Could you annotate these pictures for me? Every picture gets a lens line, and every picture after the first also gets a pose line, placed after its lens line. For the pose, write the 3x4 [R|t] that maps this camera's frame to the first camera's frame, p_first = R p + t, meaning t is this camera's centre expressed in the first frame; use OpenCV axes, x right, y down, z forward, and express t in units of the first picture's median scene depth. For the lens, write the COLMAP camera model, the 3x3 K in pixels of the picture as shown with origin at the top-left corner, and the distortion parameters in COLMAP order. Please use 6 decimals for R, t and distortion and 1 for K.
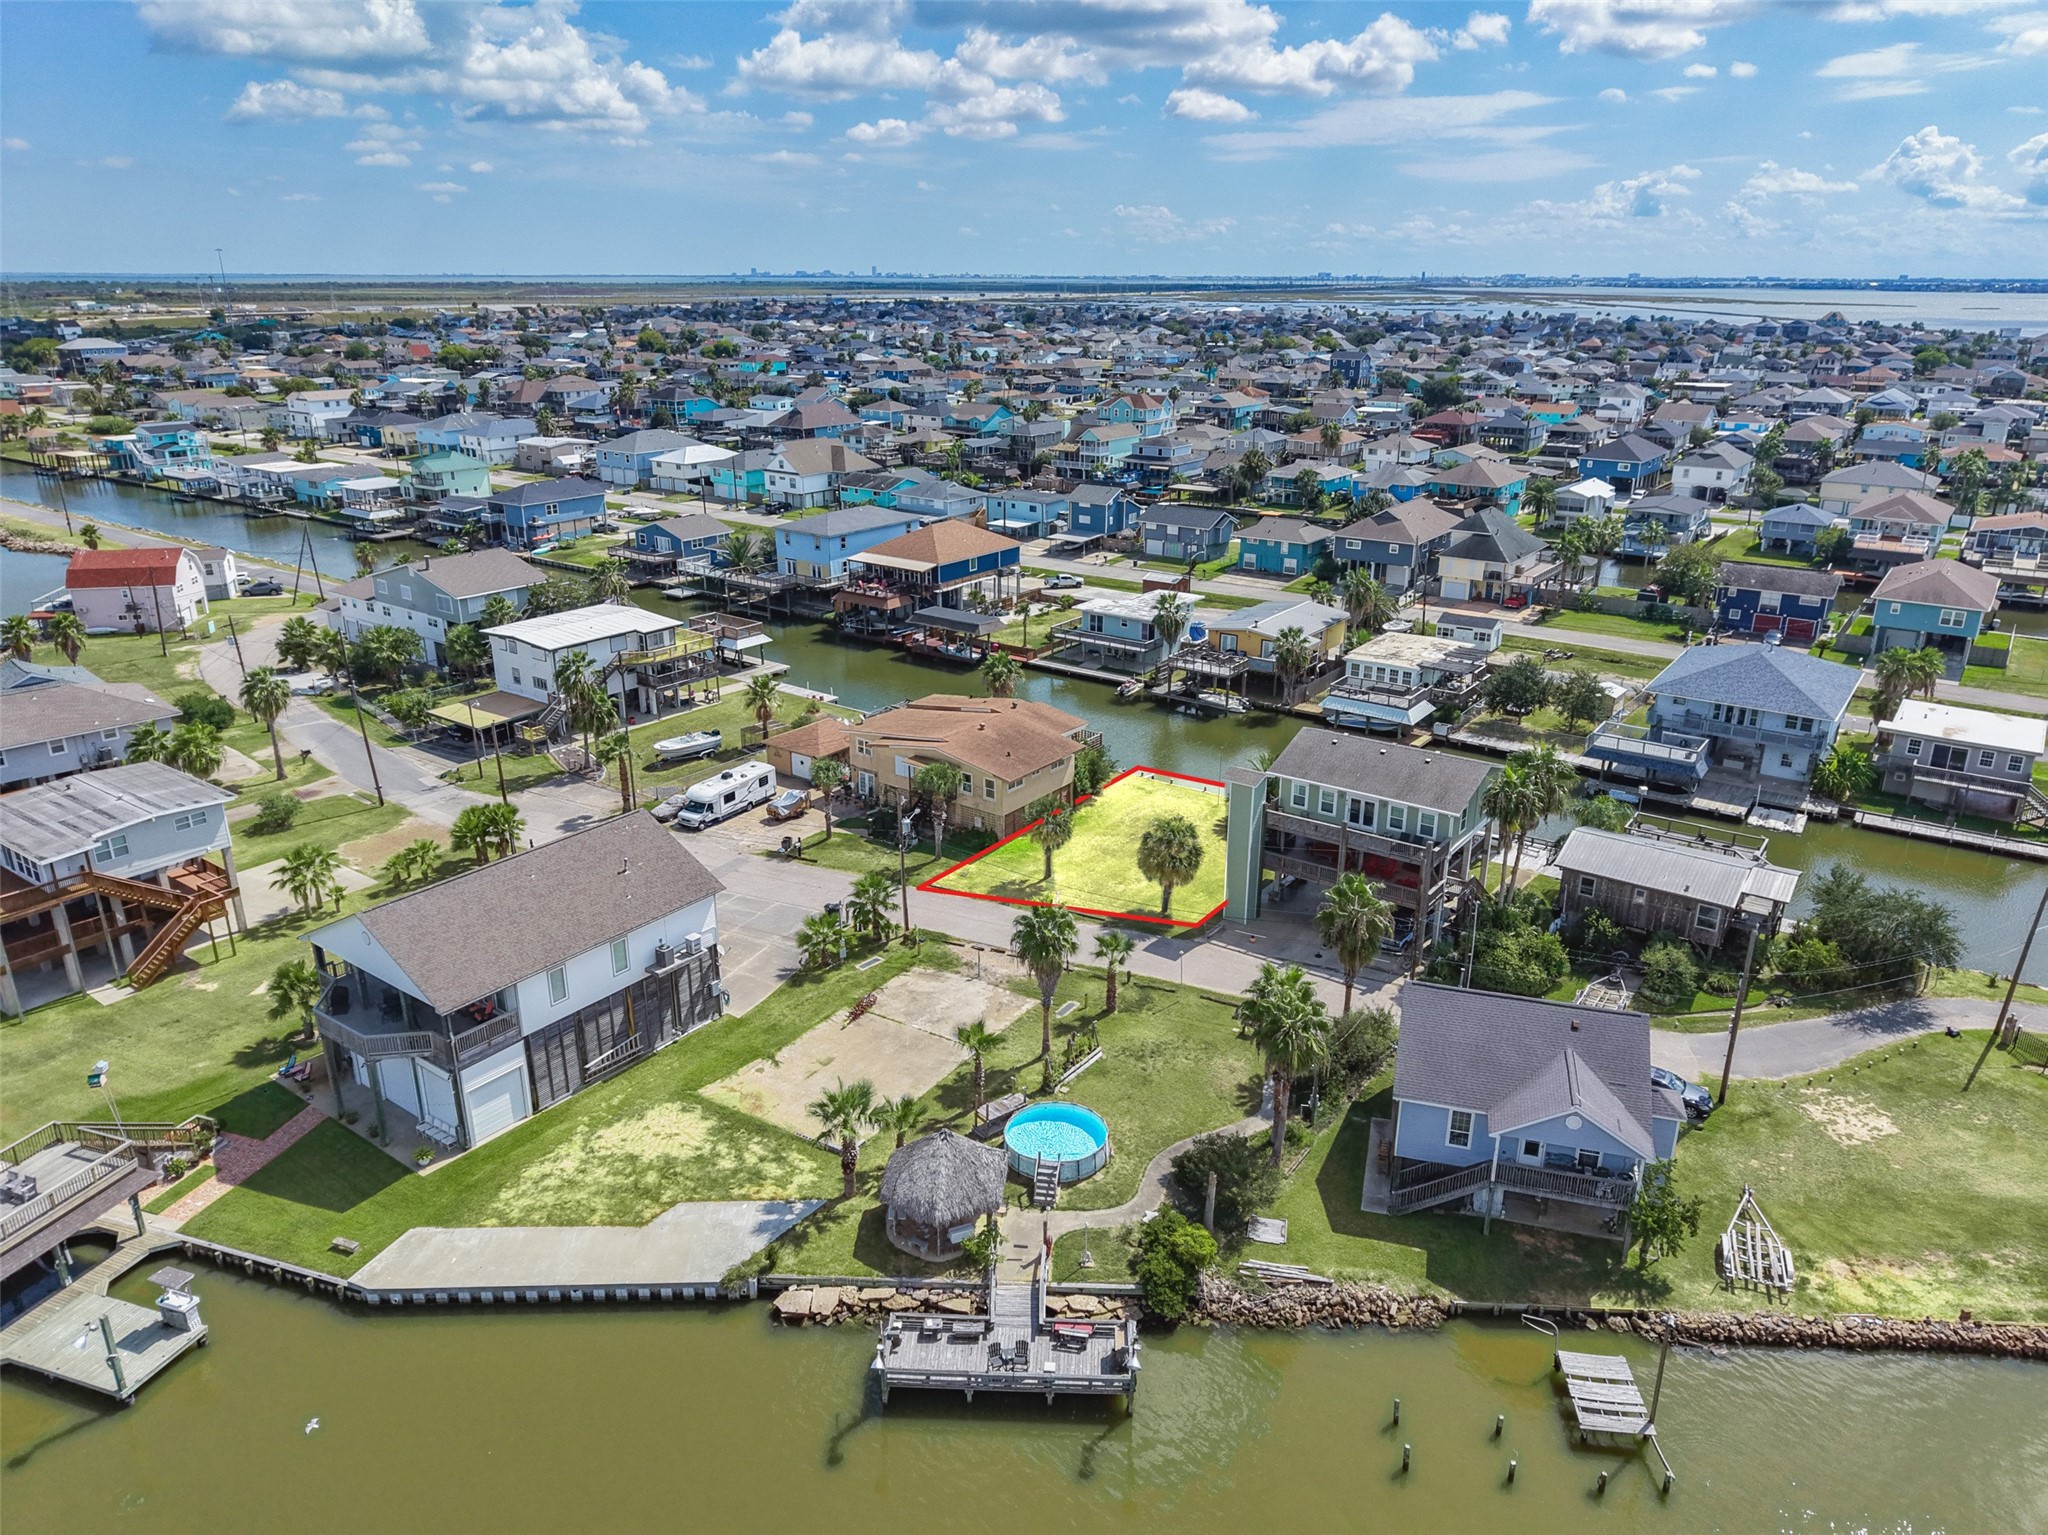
lens RADIAL K [[1366.5, 0, 1026.4], [0, 1366.5, 769.6], [0, 0, 1]] dist [0.025997, -0.027525]
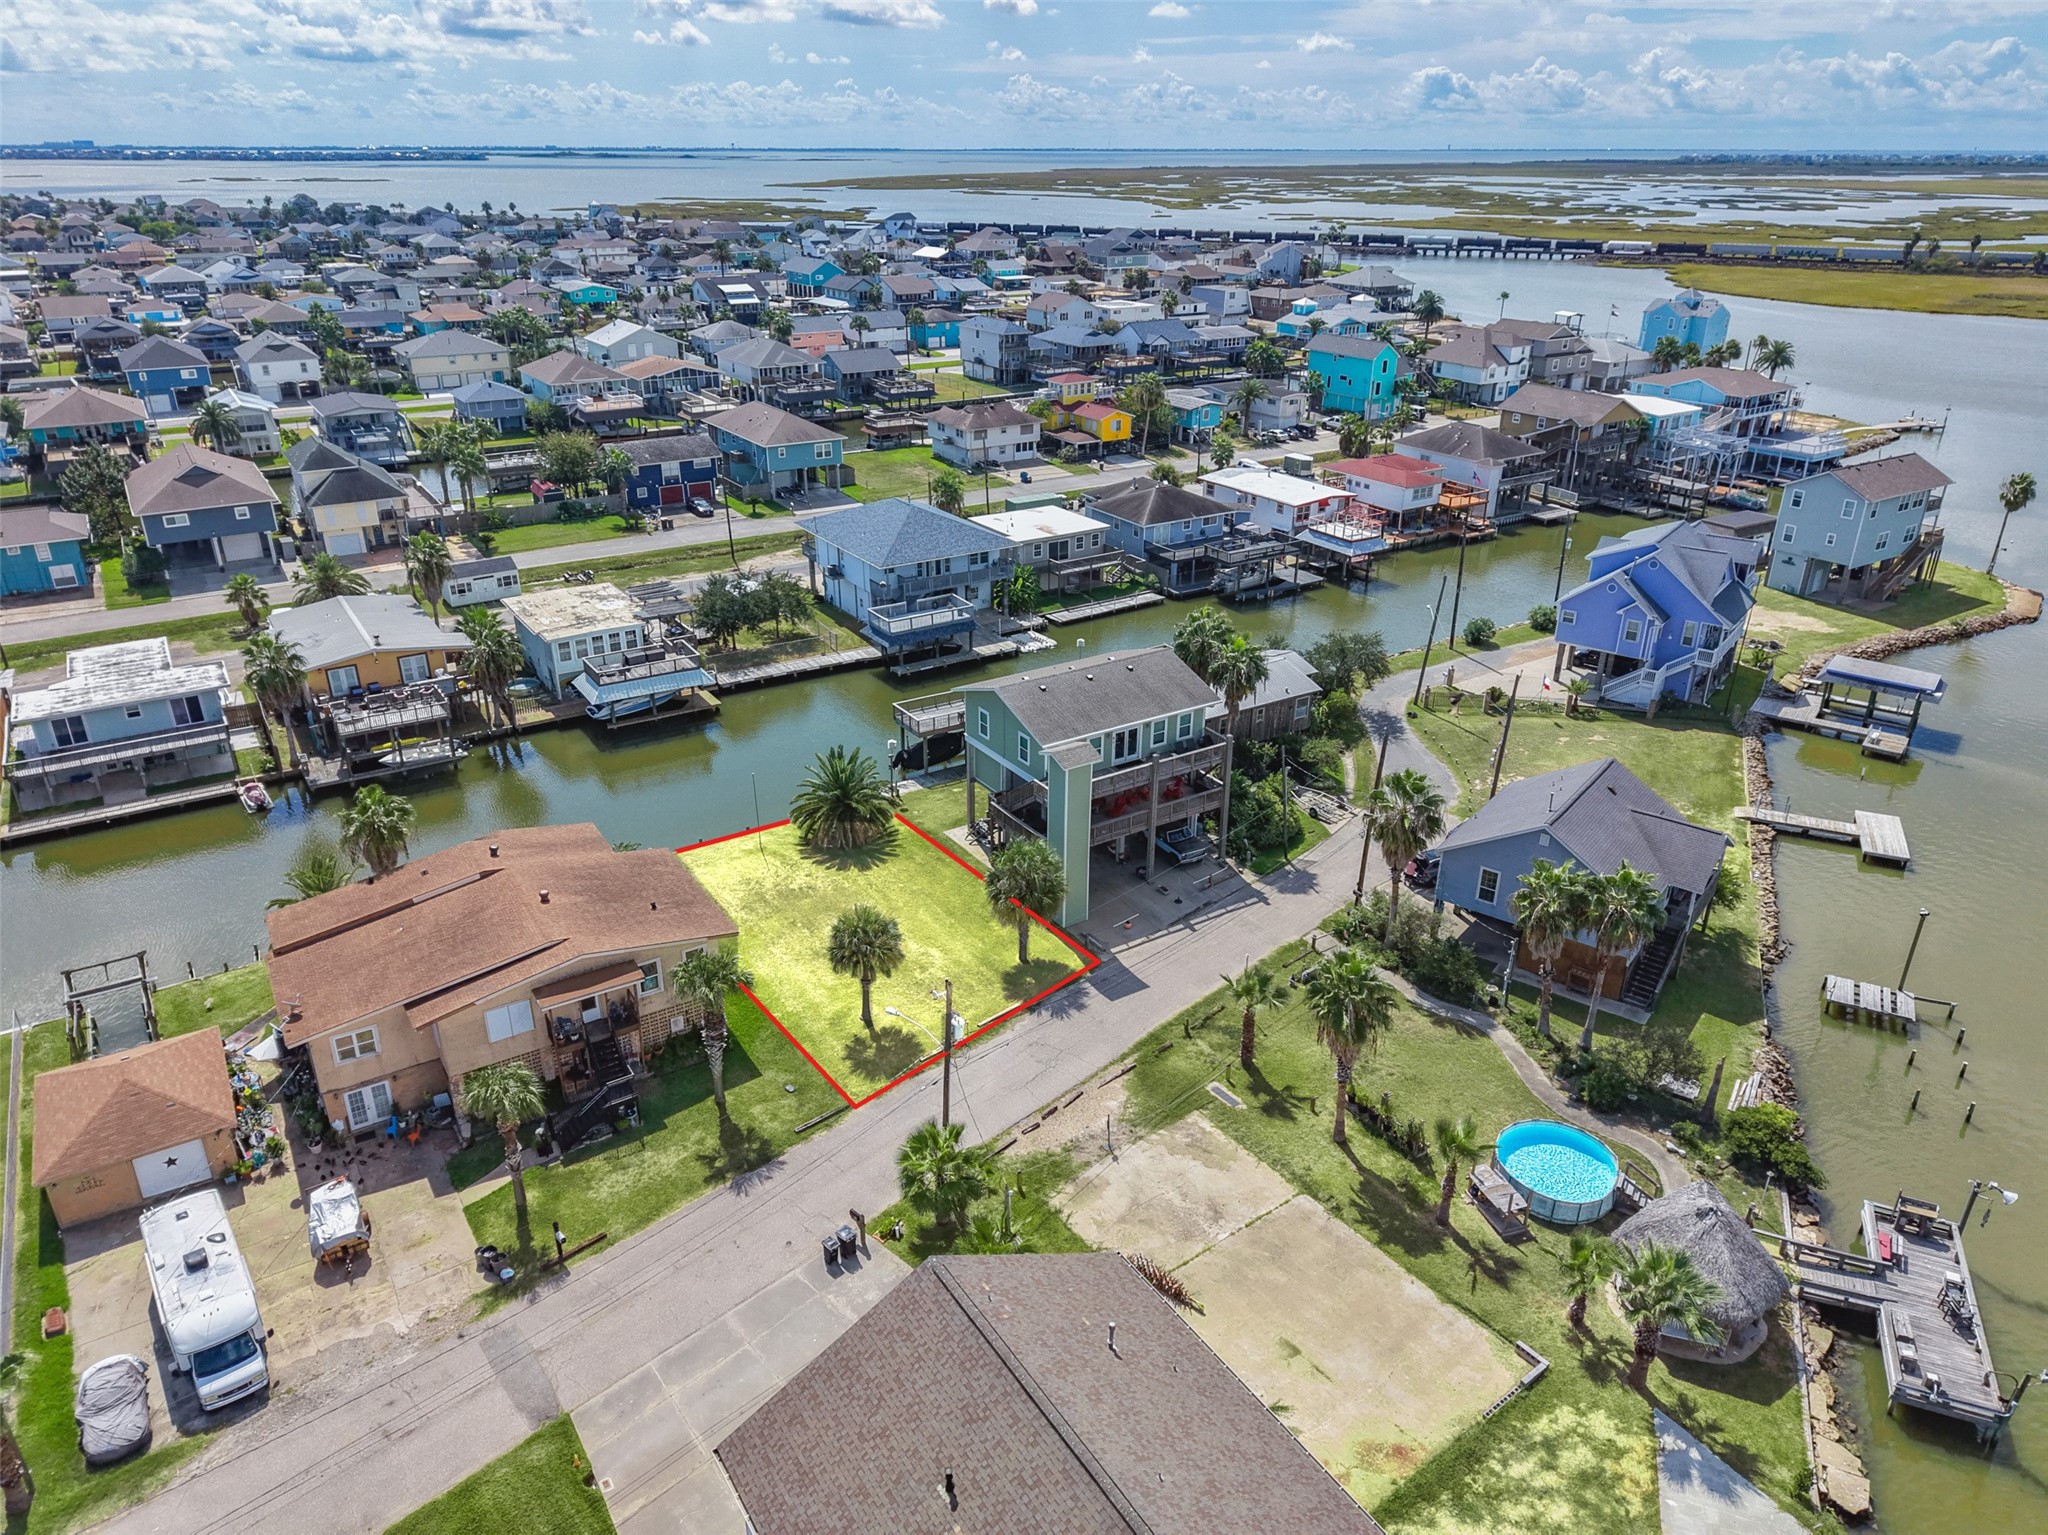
lens RADIAL K [[1366.5, 0, 1027.3], [0, 1366.5, 766.6], [0, 0, 1]] dist [0.025997, -0.027525]
pose [[0.357082, -0.385456, 0.850833, -0.364264], [0.314669, 0.907282, 0.278968, -0.150077], [-0.879475, 0.168117, 0.445265, 0.432042]]
